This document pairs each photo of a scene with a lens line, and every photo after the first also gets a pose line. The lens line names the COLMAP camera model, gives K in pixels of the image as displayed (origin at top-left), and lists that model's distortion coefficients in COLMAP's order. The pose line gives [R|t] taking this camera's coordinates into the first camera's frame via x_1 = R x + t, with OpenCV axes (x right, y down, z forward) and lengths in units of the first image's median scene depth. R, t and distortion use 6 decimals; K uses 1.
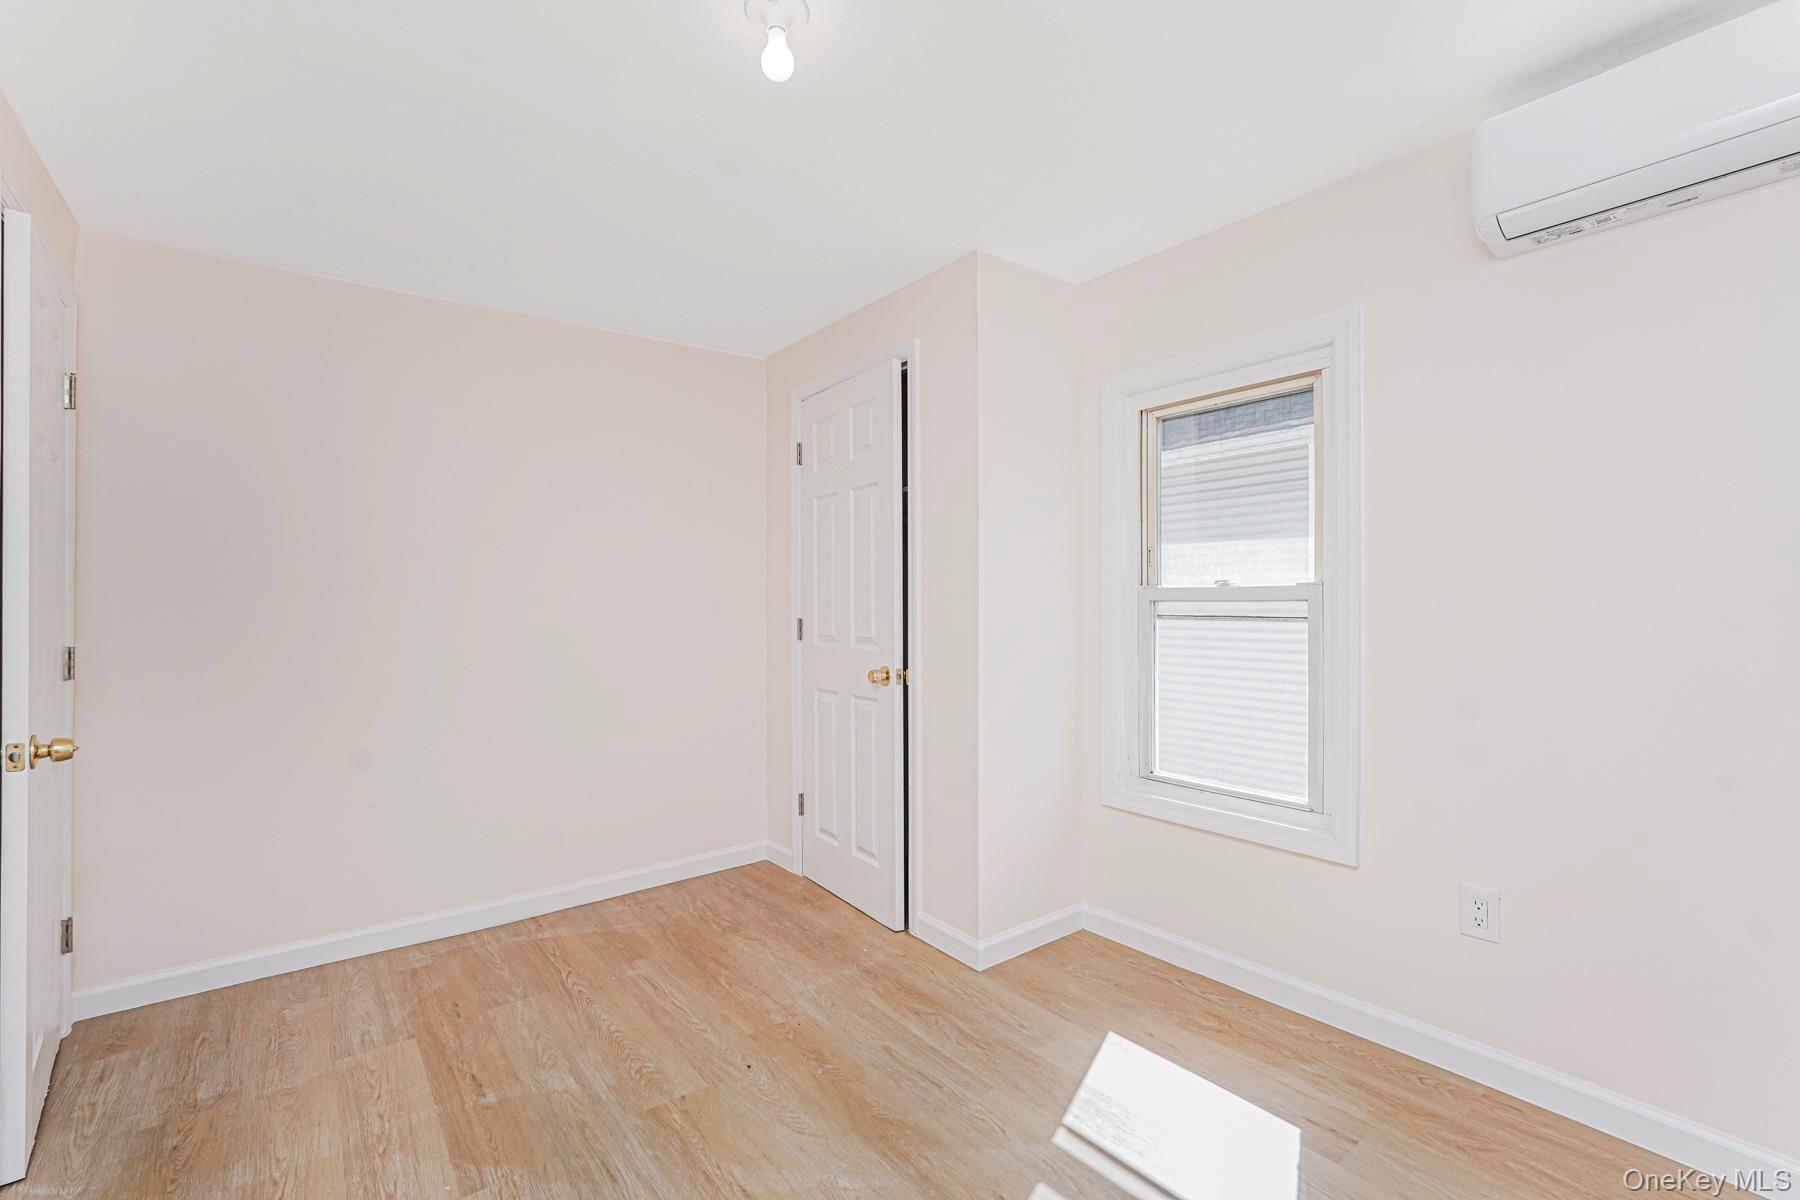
lens RADIAL K [[798.6, 0, 900.0], [0, 798.6, 600.0], [0, 0, 1]] dist [-0.013984, 0.009753]
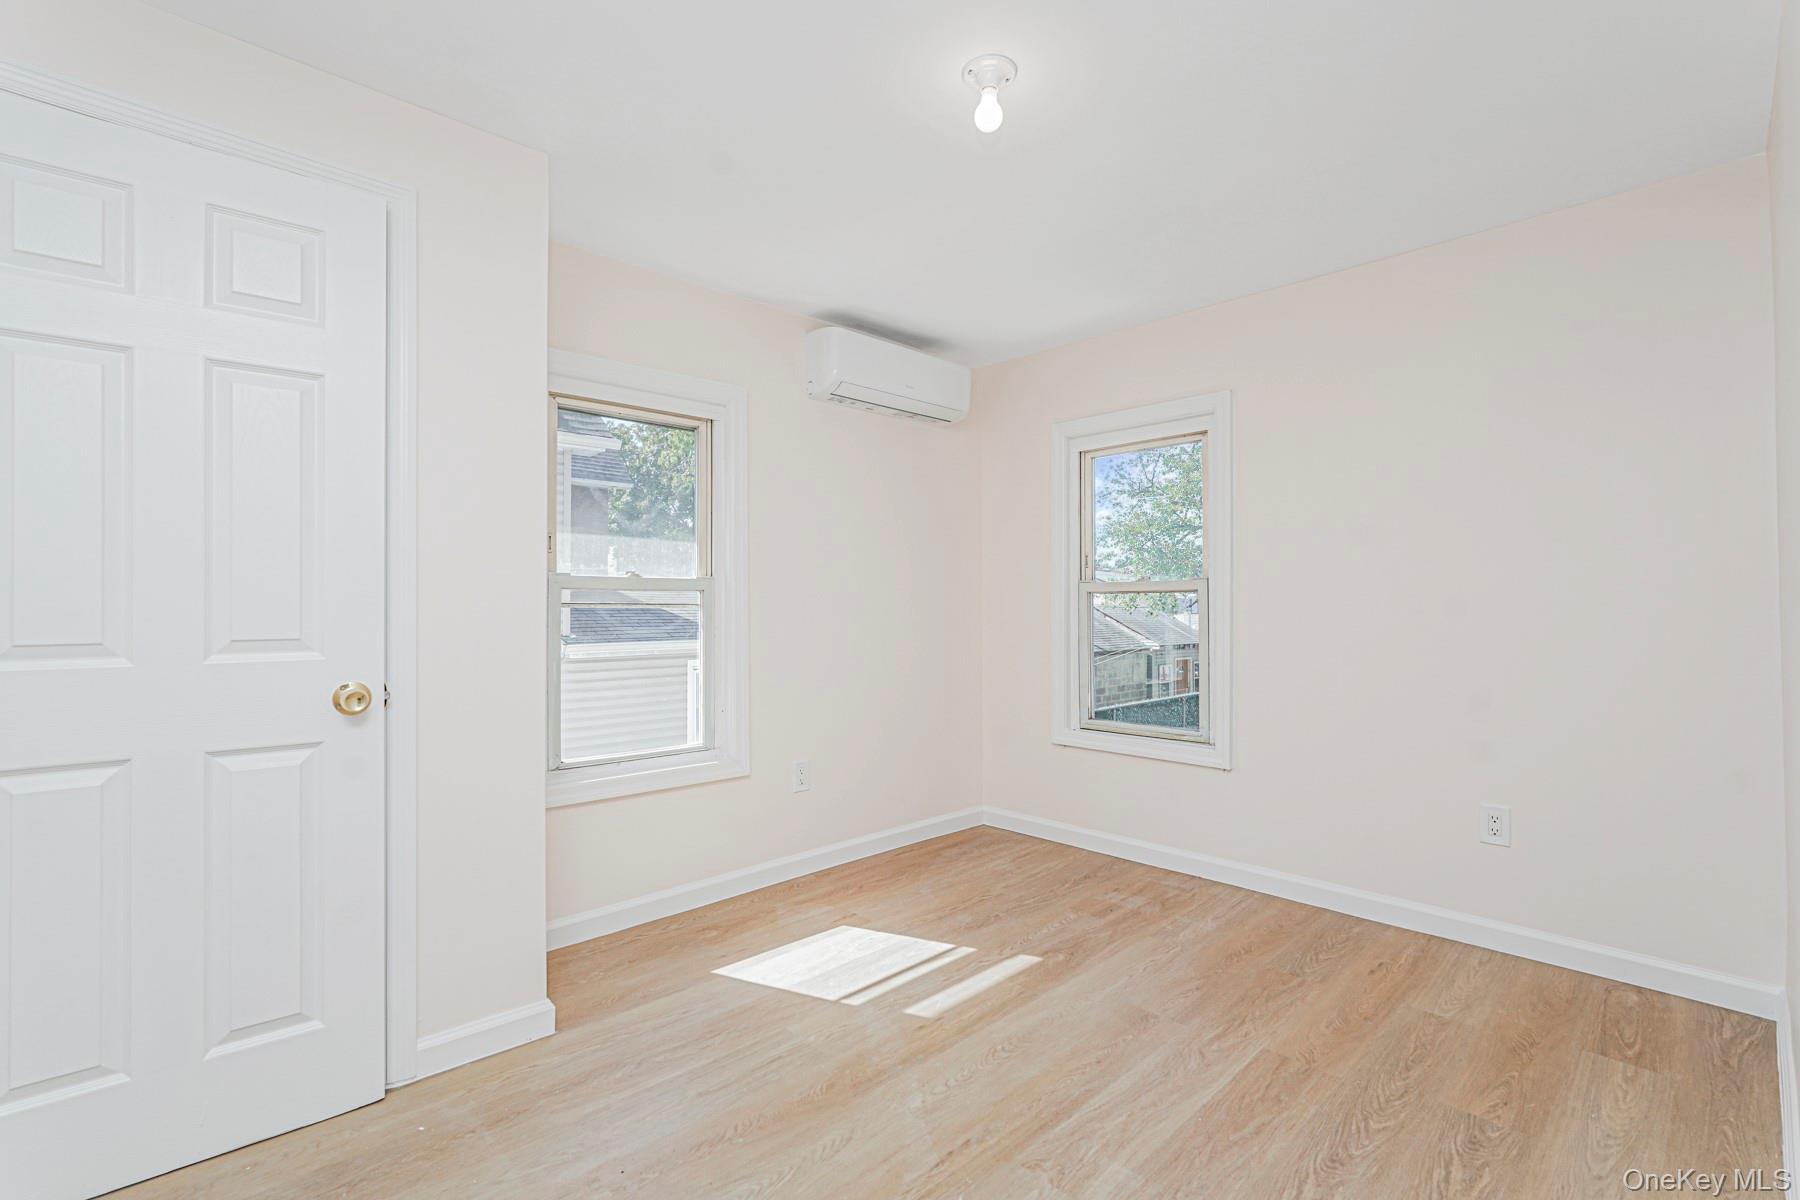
lens RADIAL K [[801.4, 0, 897.5], [0, 801.4, 612.9], [0, 0, 1]] dist [-0.013244, 0.008818]
pose [[-0.099579, 0.000137, 0.995030, -0.887908], [-0.002042, 0.999998, -0.000342, 0.038235], [-0.995028, -0.002066, -0.099579, 0.860541]]
